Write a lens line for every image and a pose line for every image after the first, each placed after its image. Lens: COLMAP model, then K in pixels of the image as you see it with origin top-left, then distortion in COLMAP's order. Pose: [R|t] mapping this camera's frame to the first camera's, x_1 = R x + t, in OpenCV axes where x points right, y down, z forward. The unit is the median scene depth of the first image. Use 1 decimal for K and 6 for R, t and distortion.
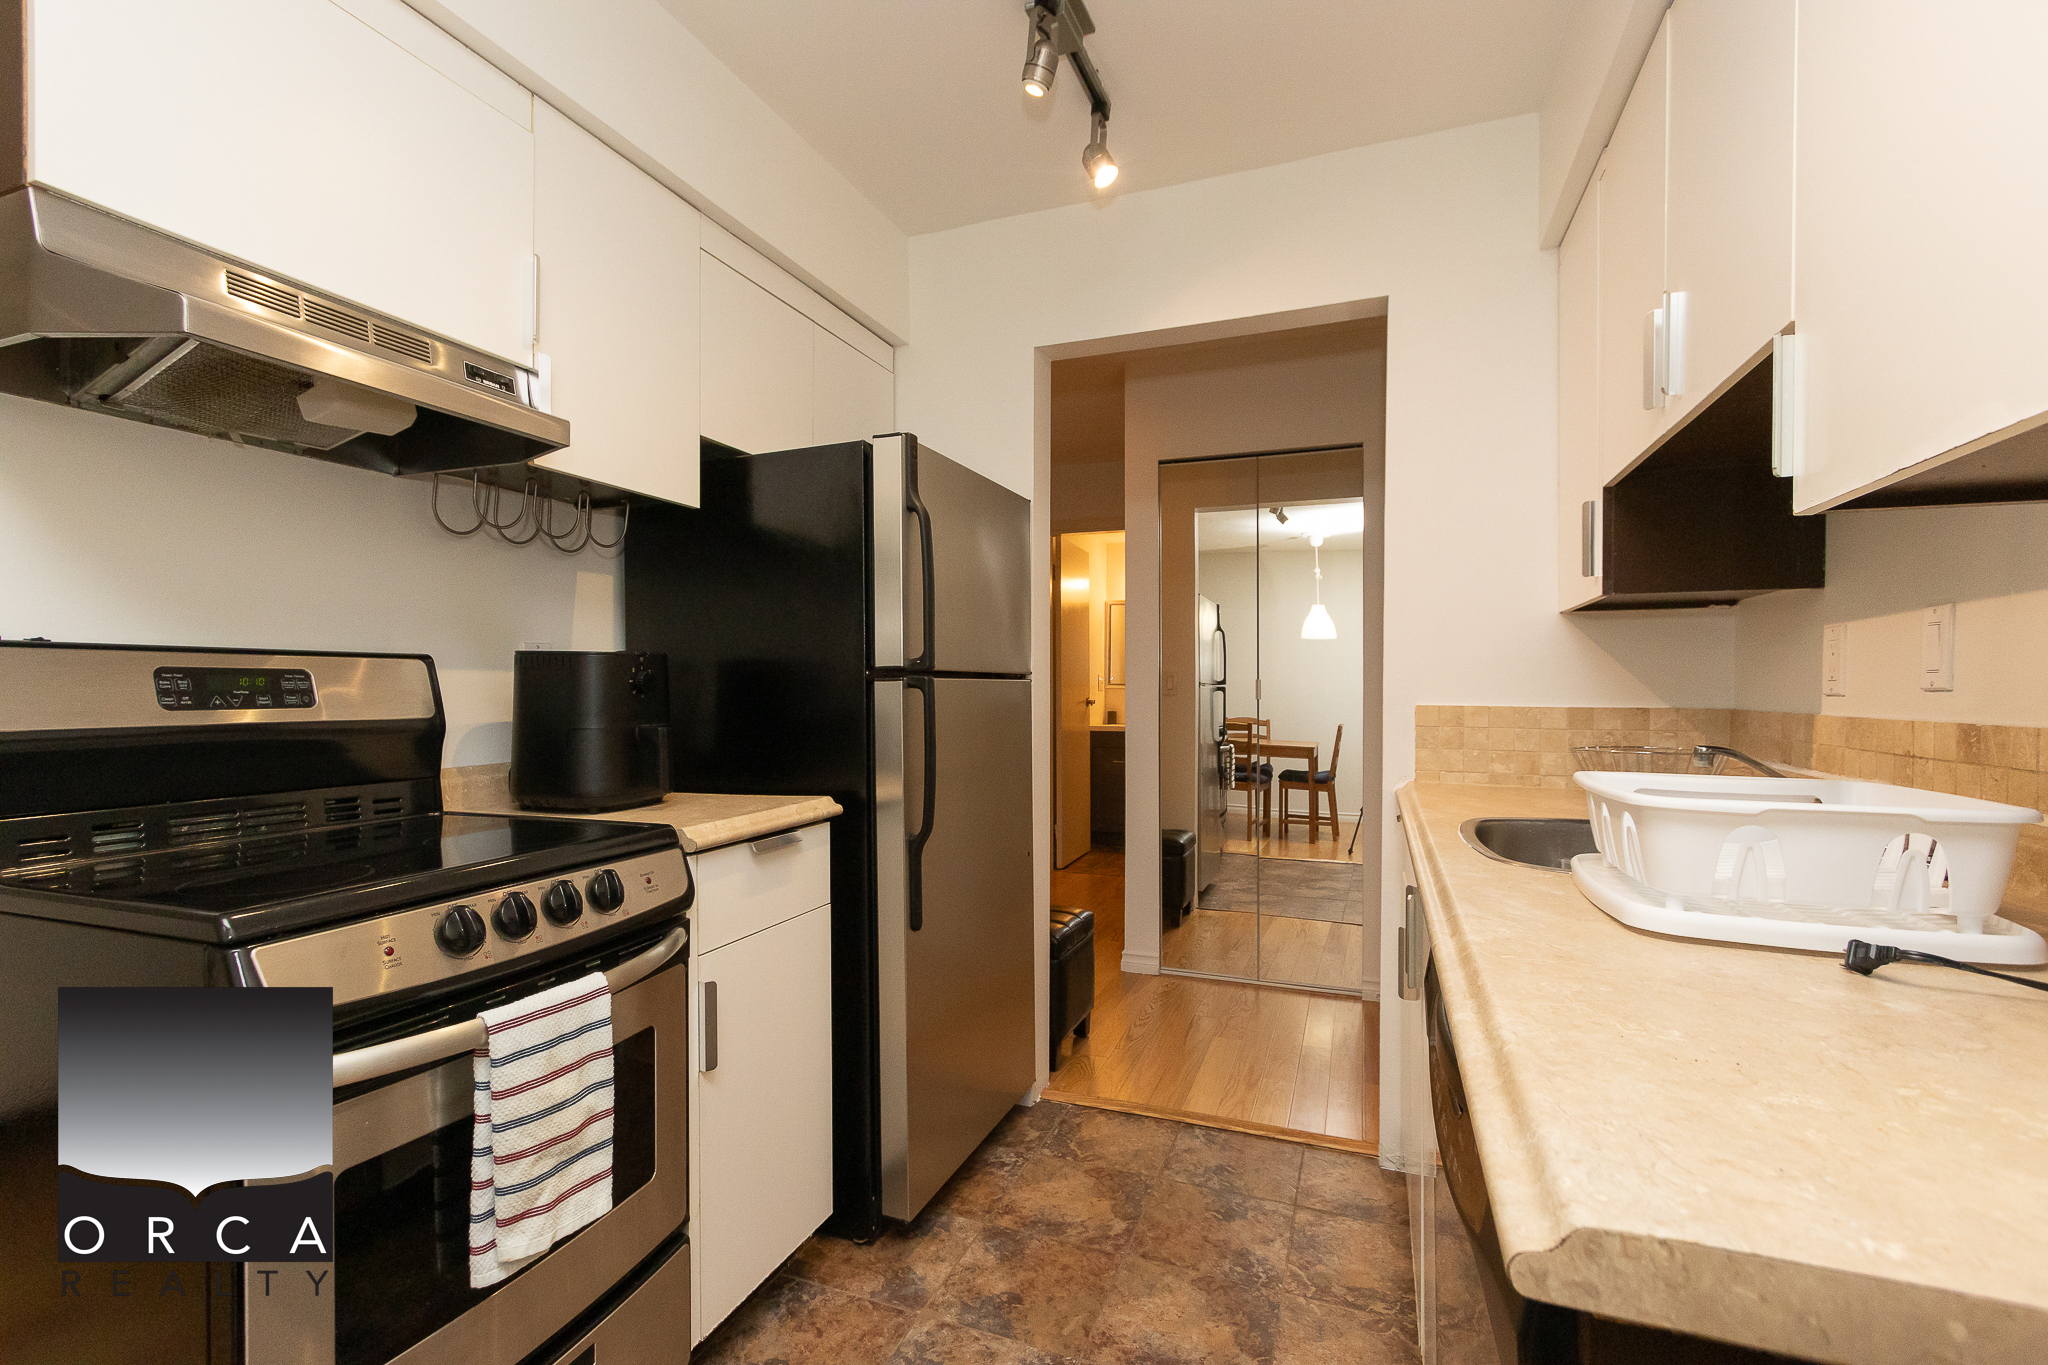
lens RADIAL K [[927.3, 0, 1009.9], [0, 927.3, 695.0], [0, 0, 1]] dist [0.002601, -0.000001]
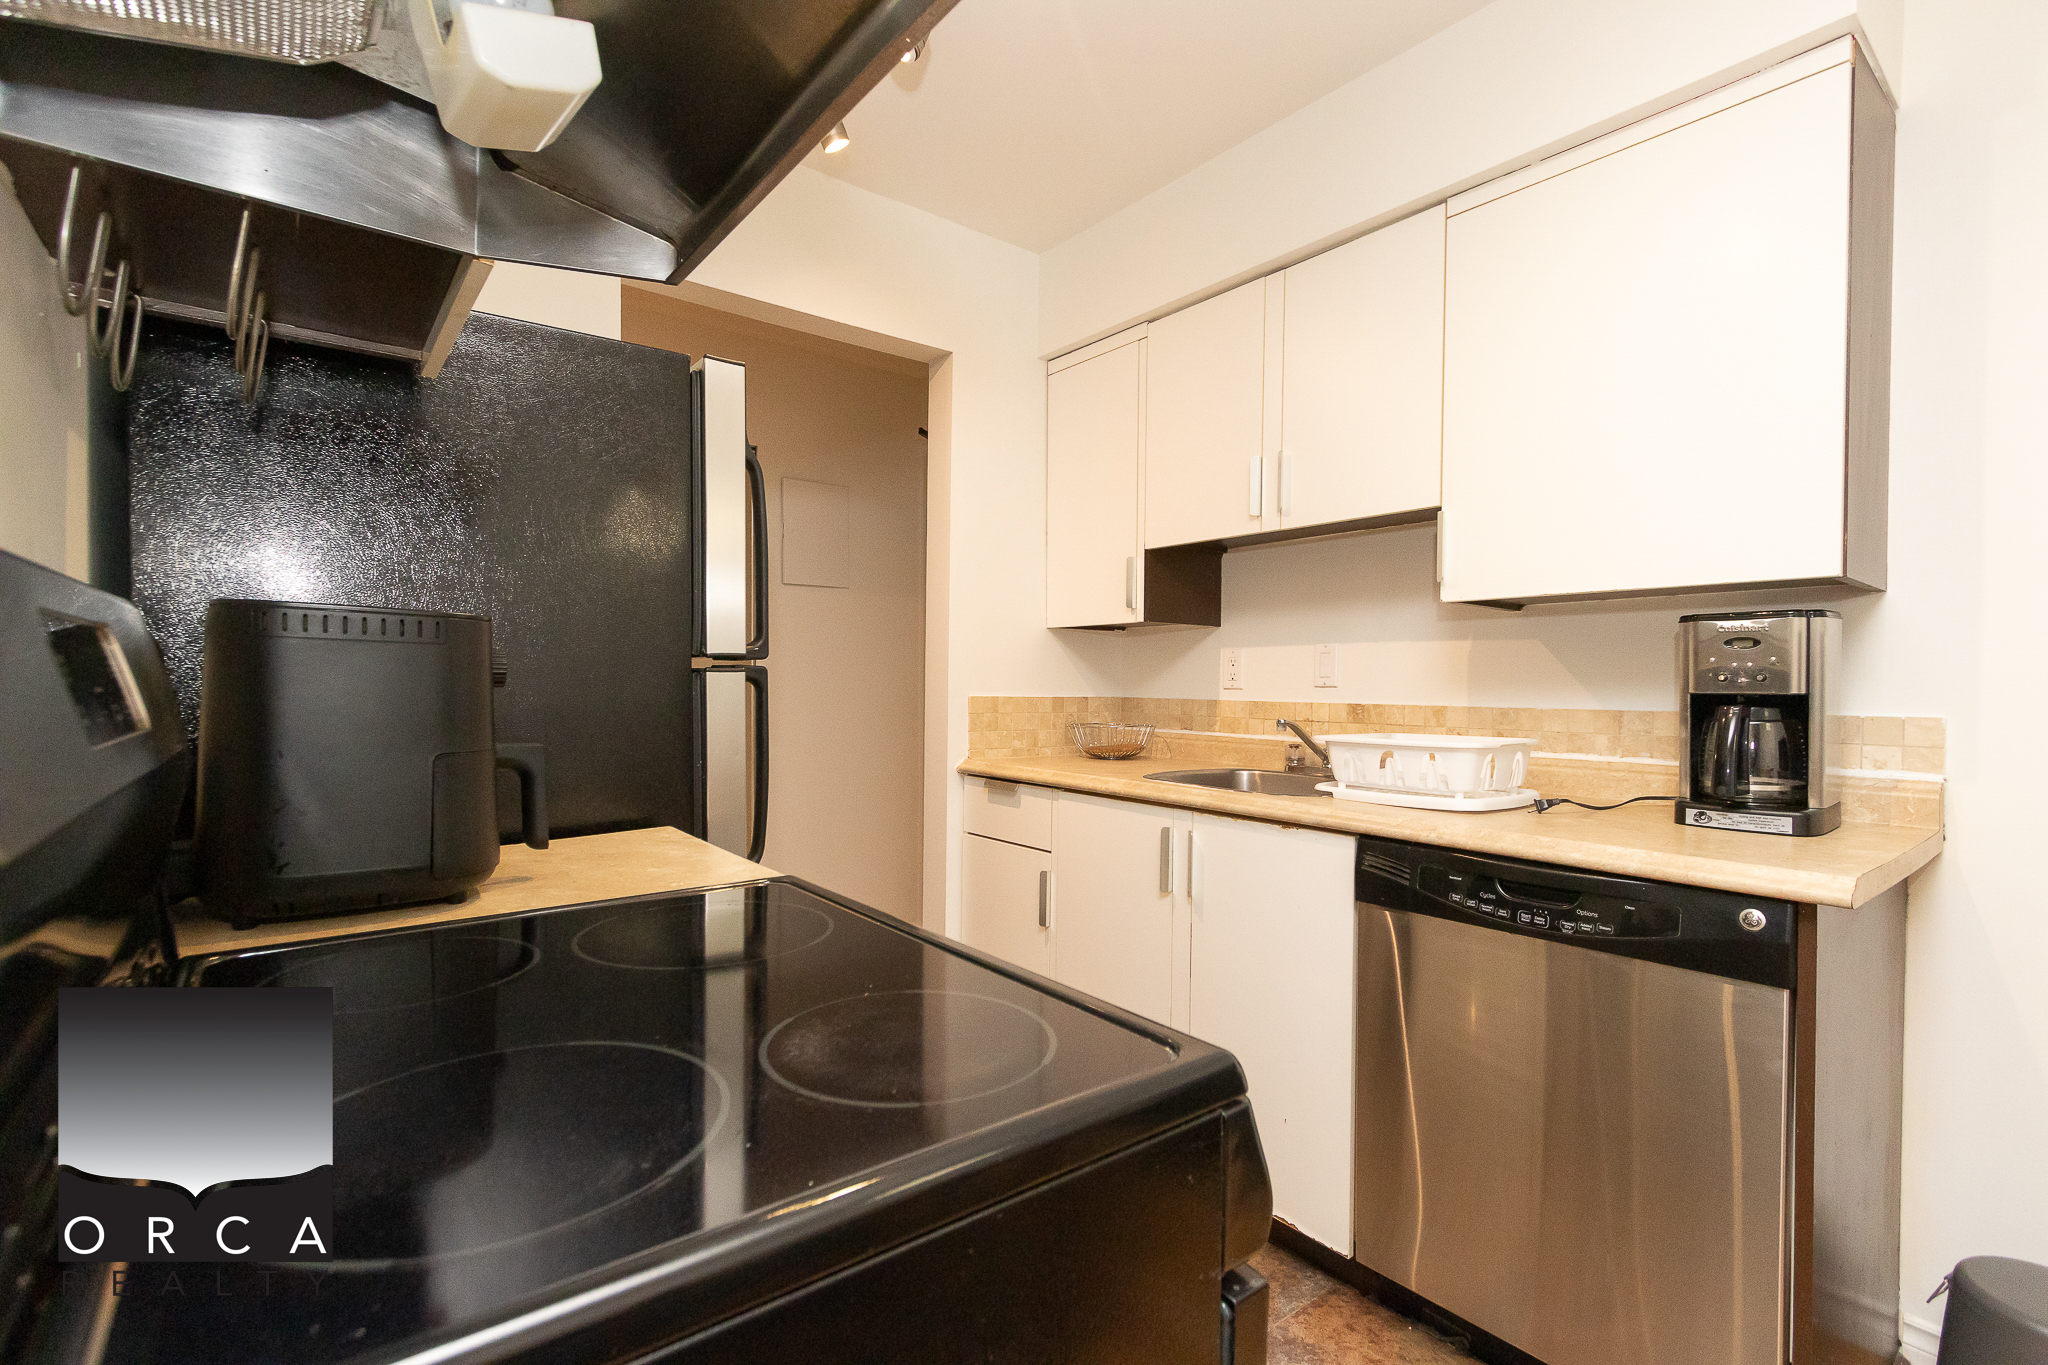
lens RADIAL K [[927.3, 0, 1009.9], [0, 927.3, 695.0], [0, 0, 1]] dist [0.002601, -0.000001]
pose [[0.512578, -0.007358, 0.858609, -0.688092], [-0.002630, 0.999945, 0.010140, -0.003939], [-0.858637, -0.007456, 0.512531, 0.380528]]
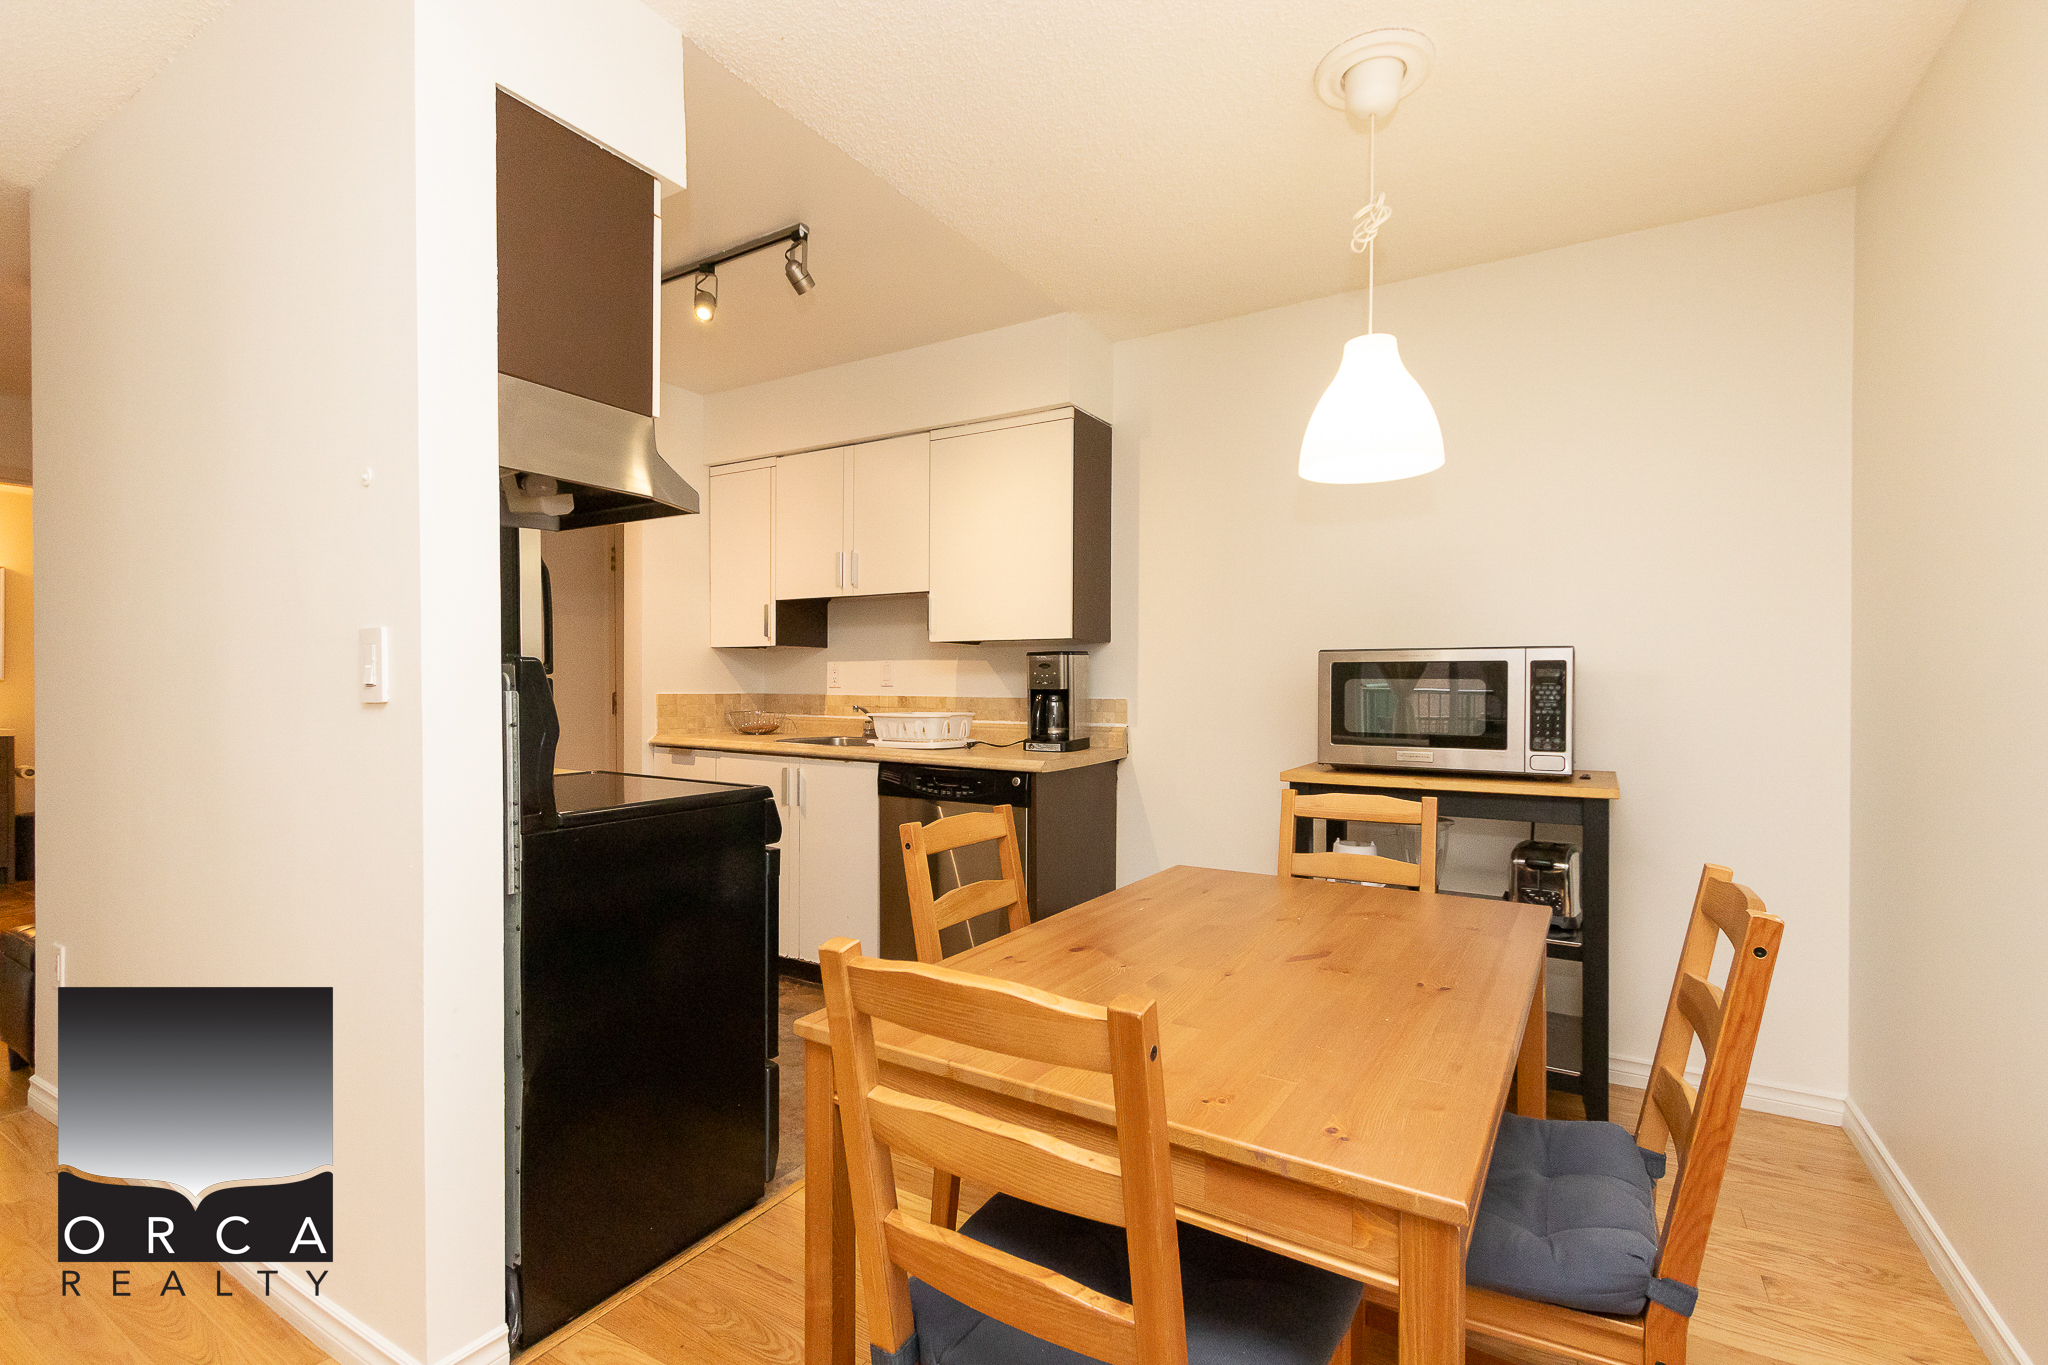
lens RADIAL K [[927.3, 0, 1009.9], [0, 927.3, 695.0], [0, 0, 1]] dist [0.002601, -0.000001]
pose [[0.180954, -0.014015, 0.983392, -1.442464], [0.001875, 0.999902, 0.013905, -0.012586], [-0.983490, -0.000672, 0.180962, -0.016358]]
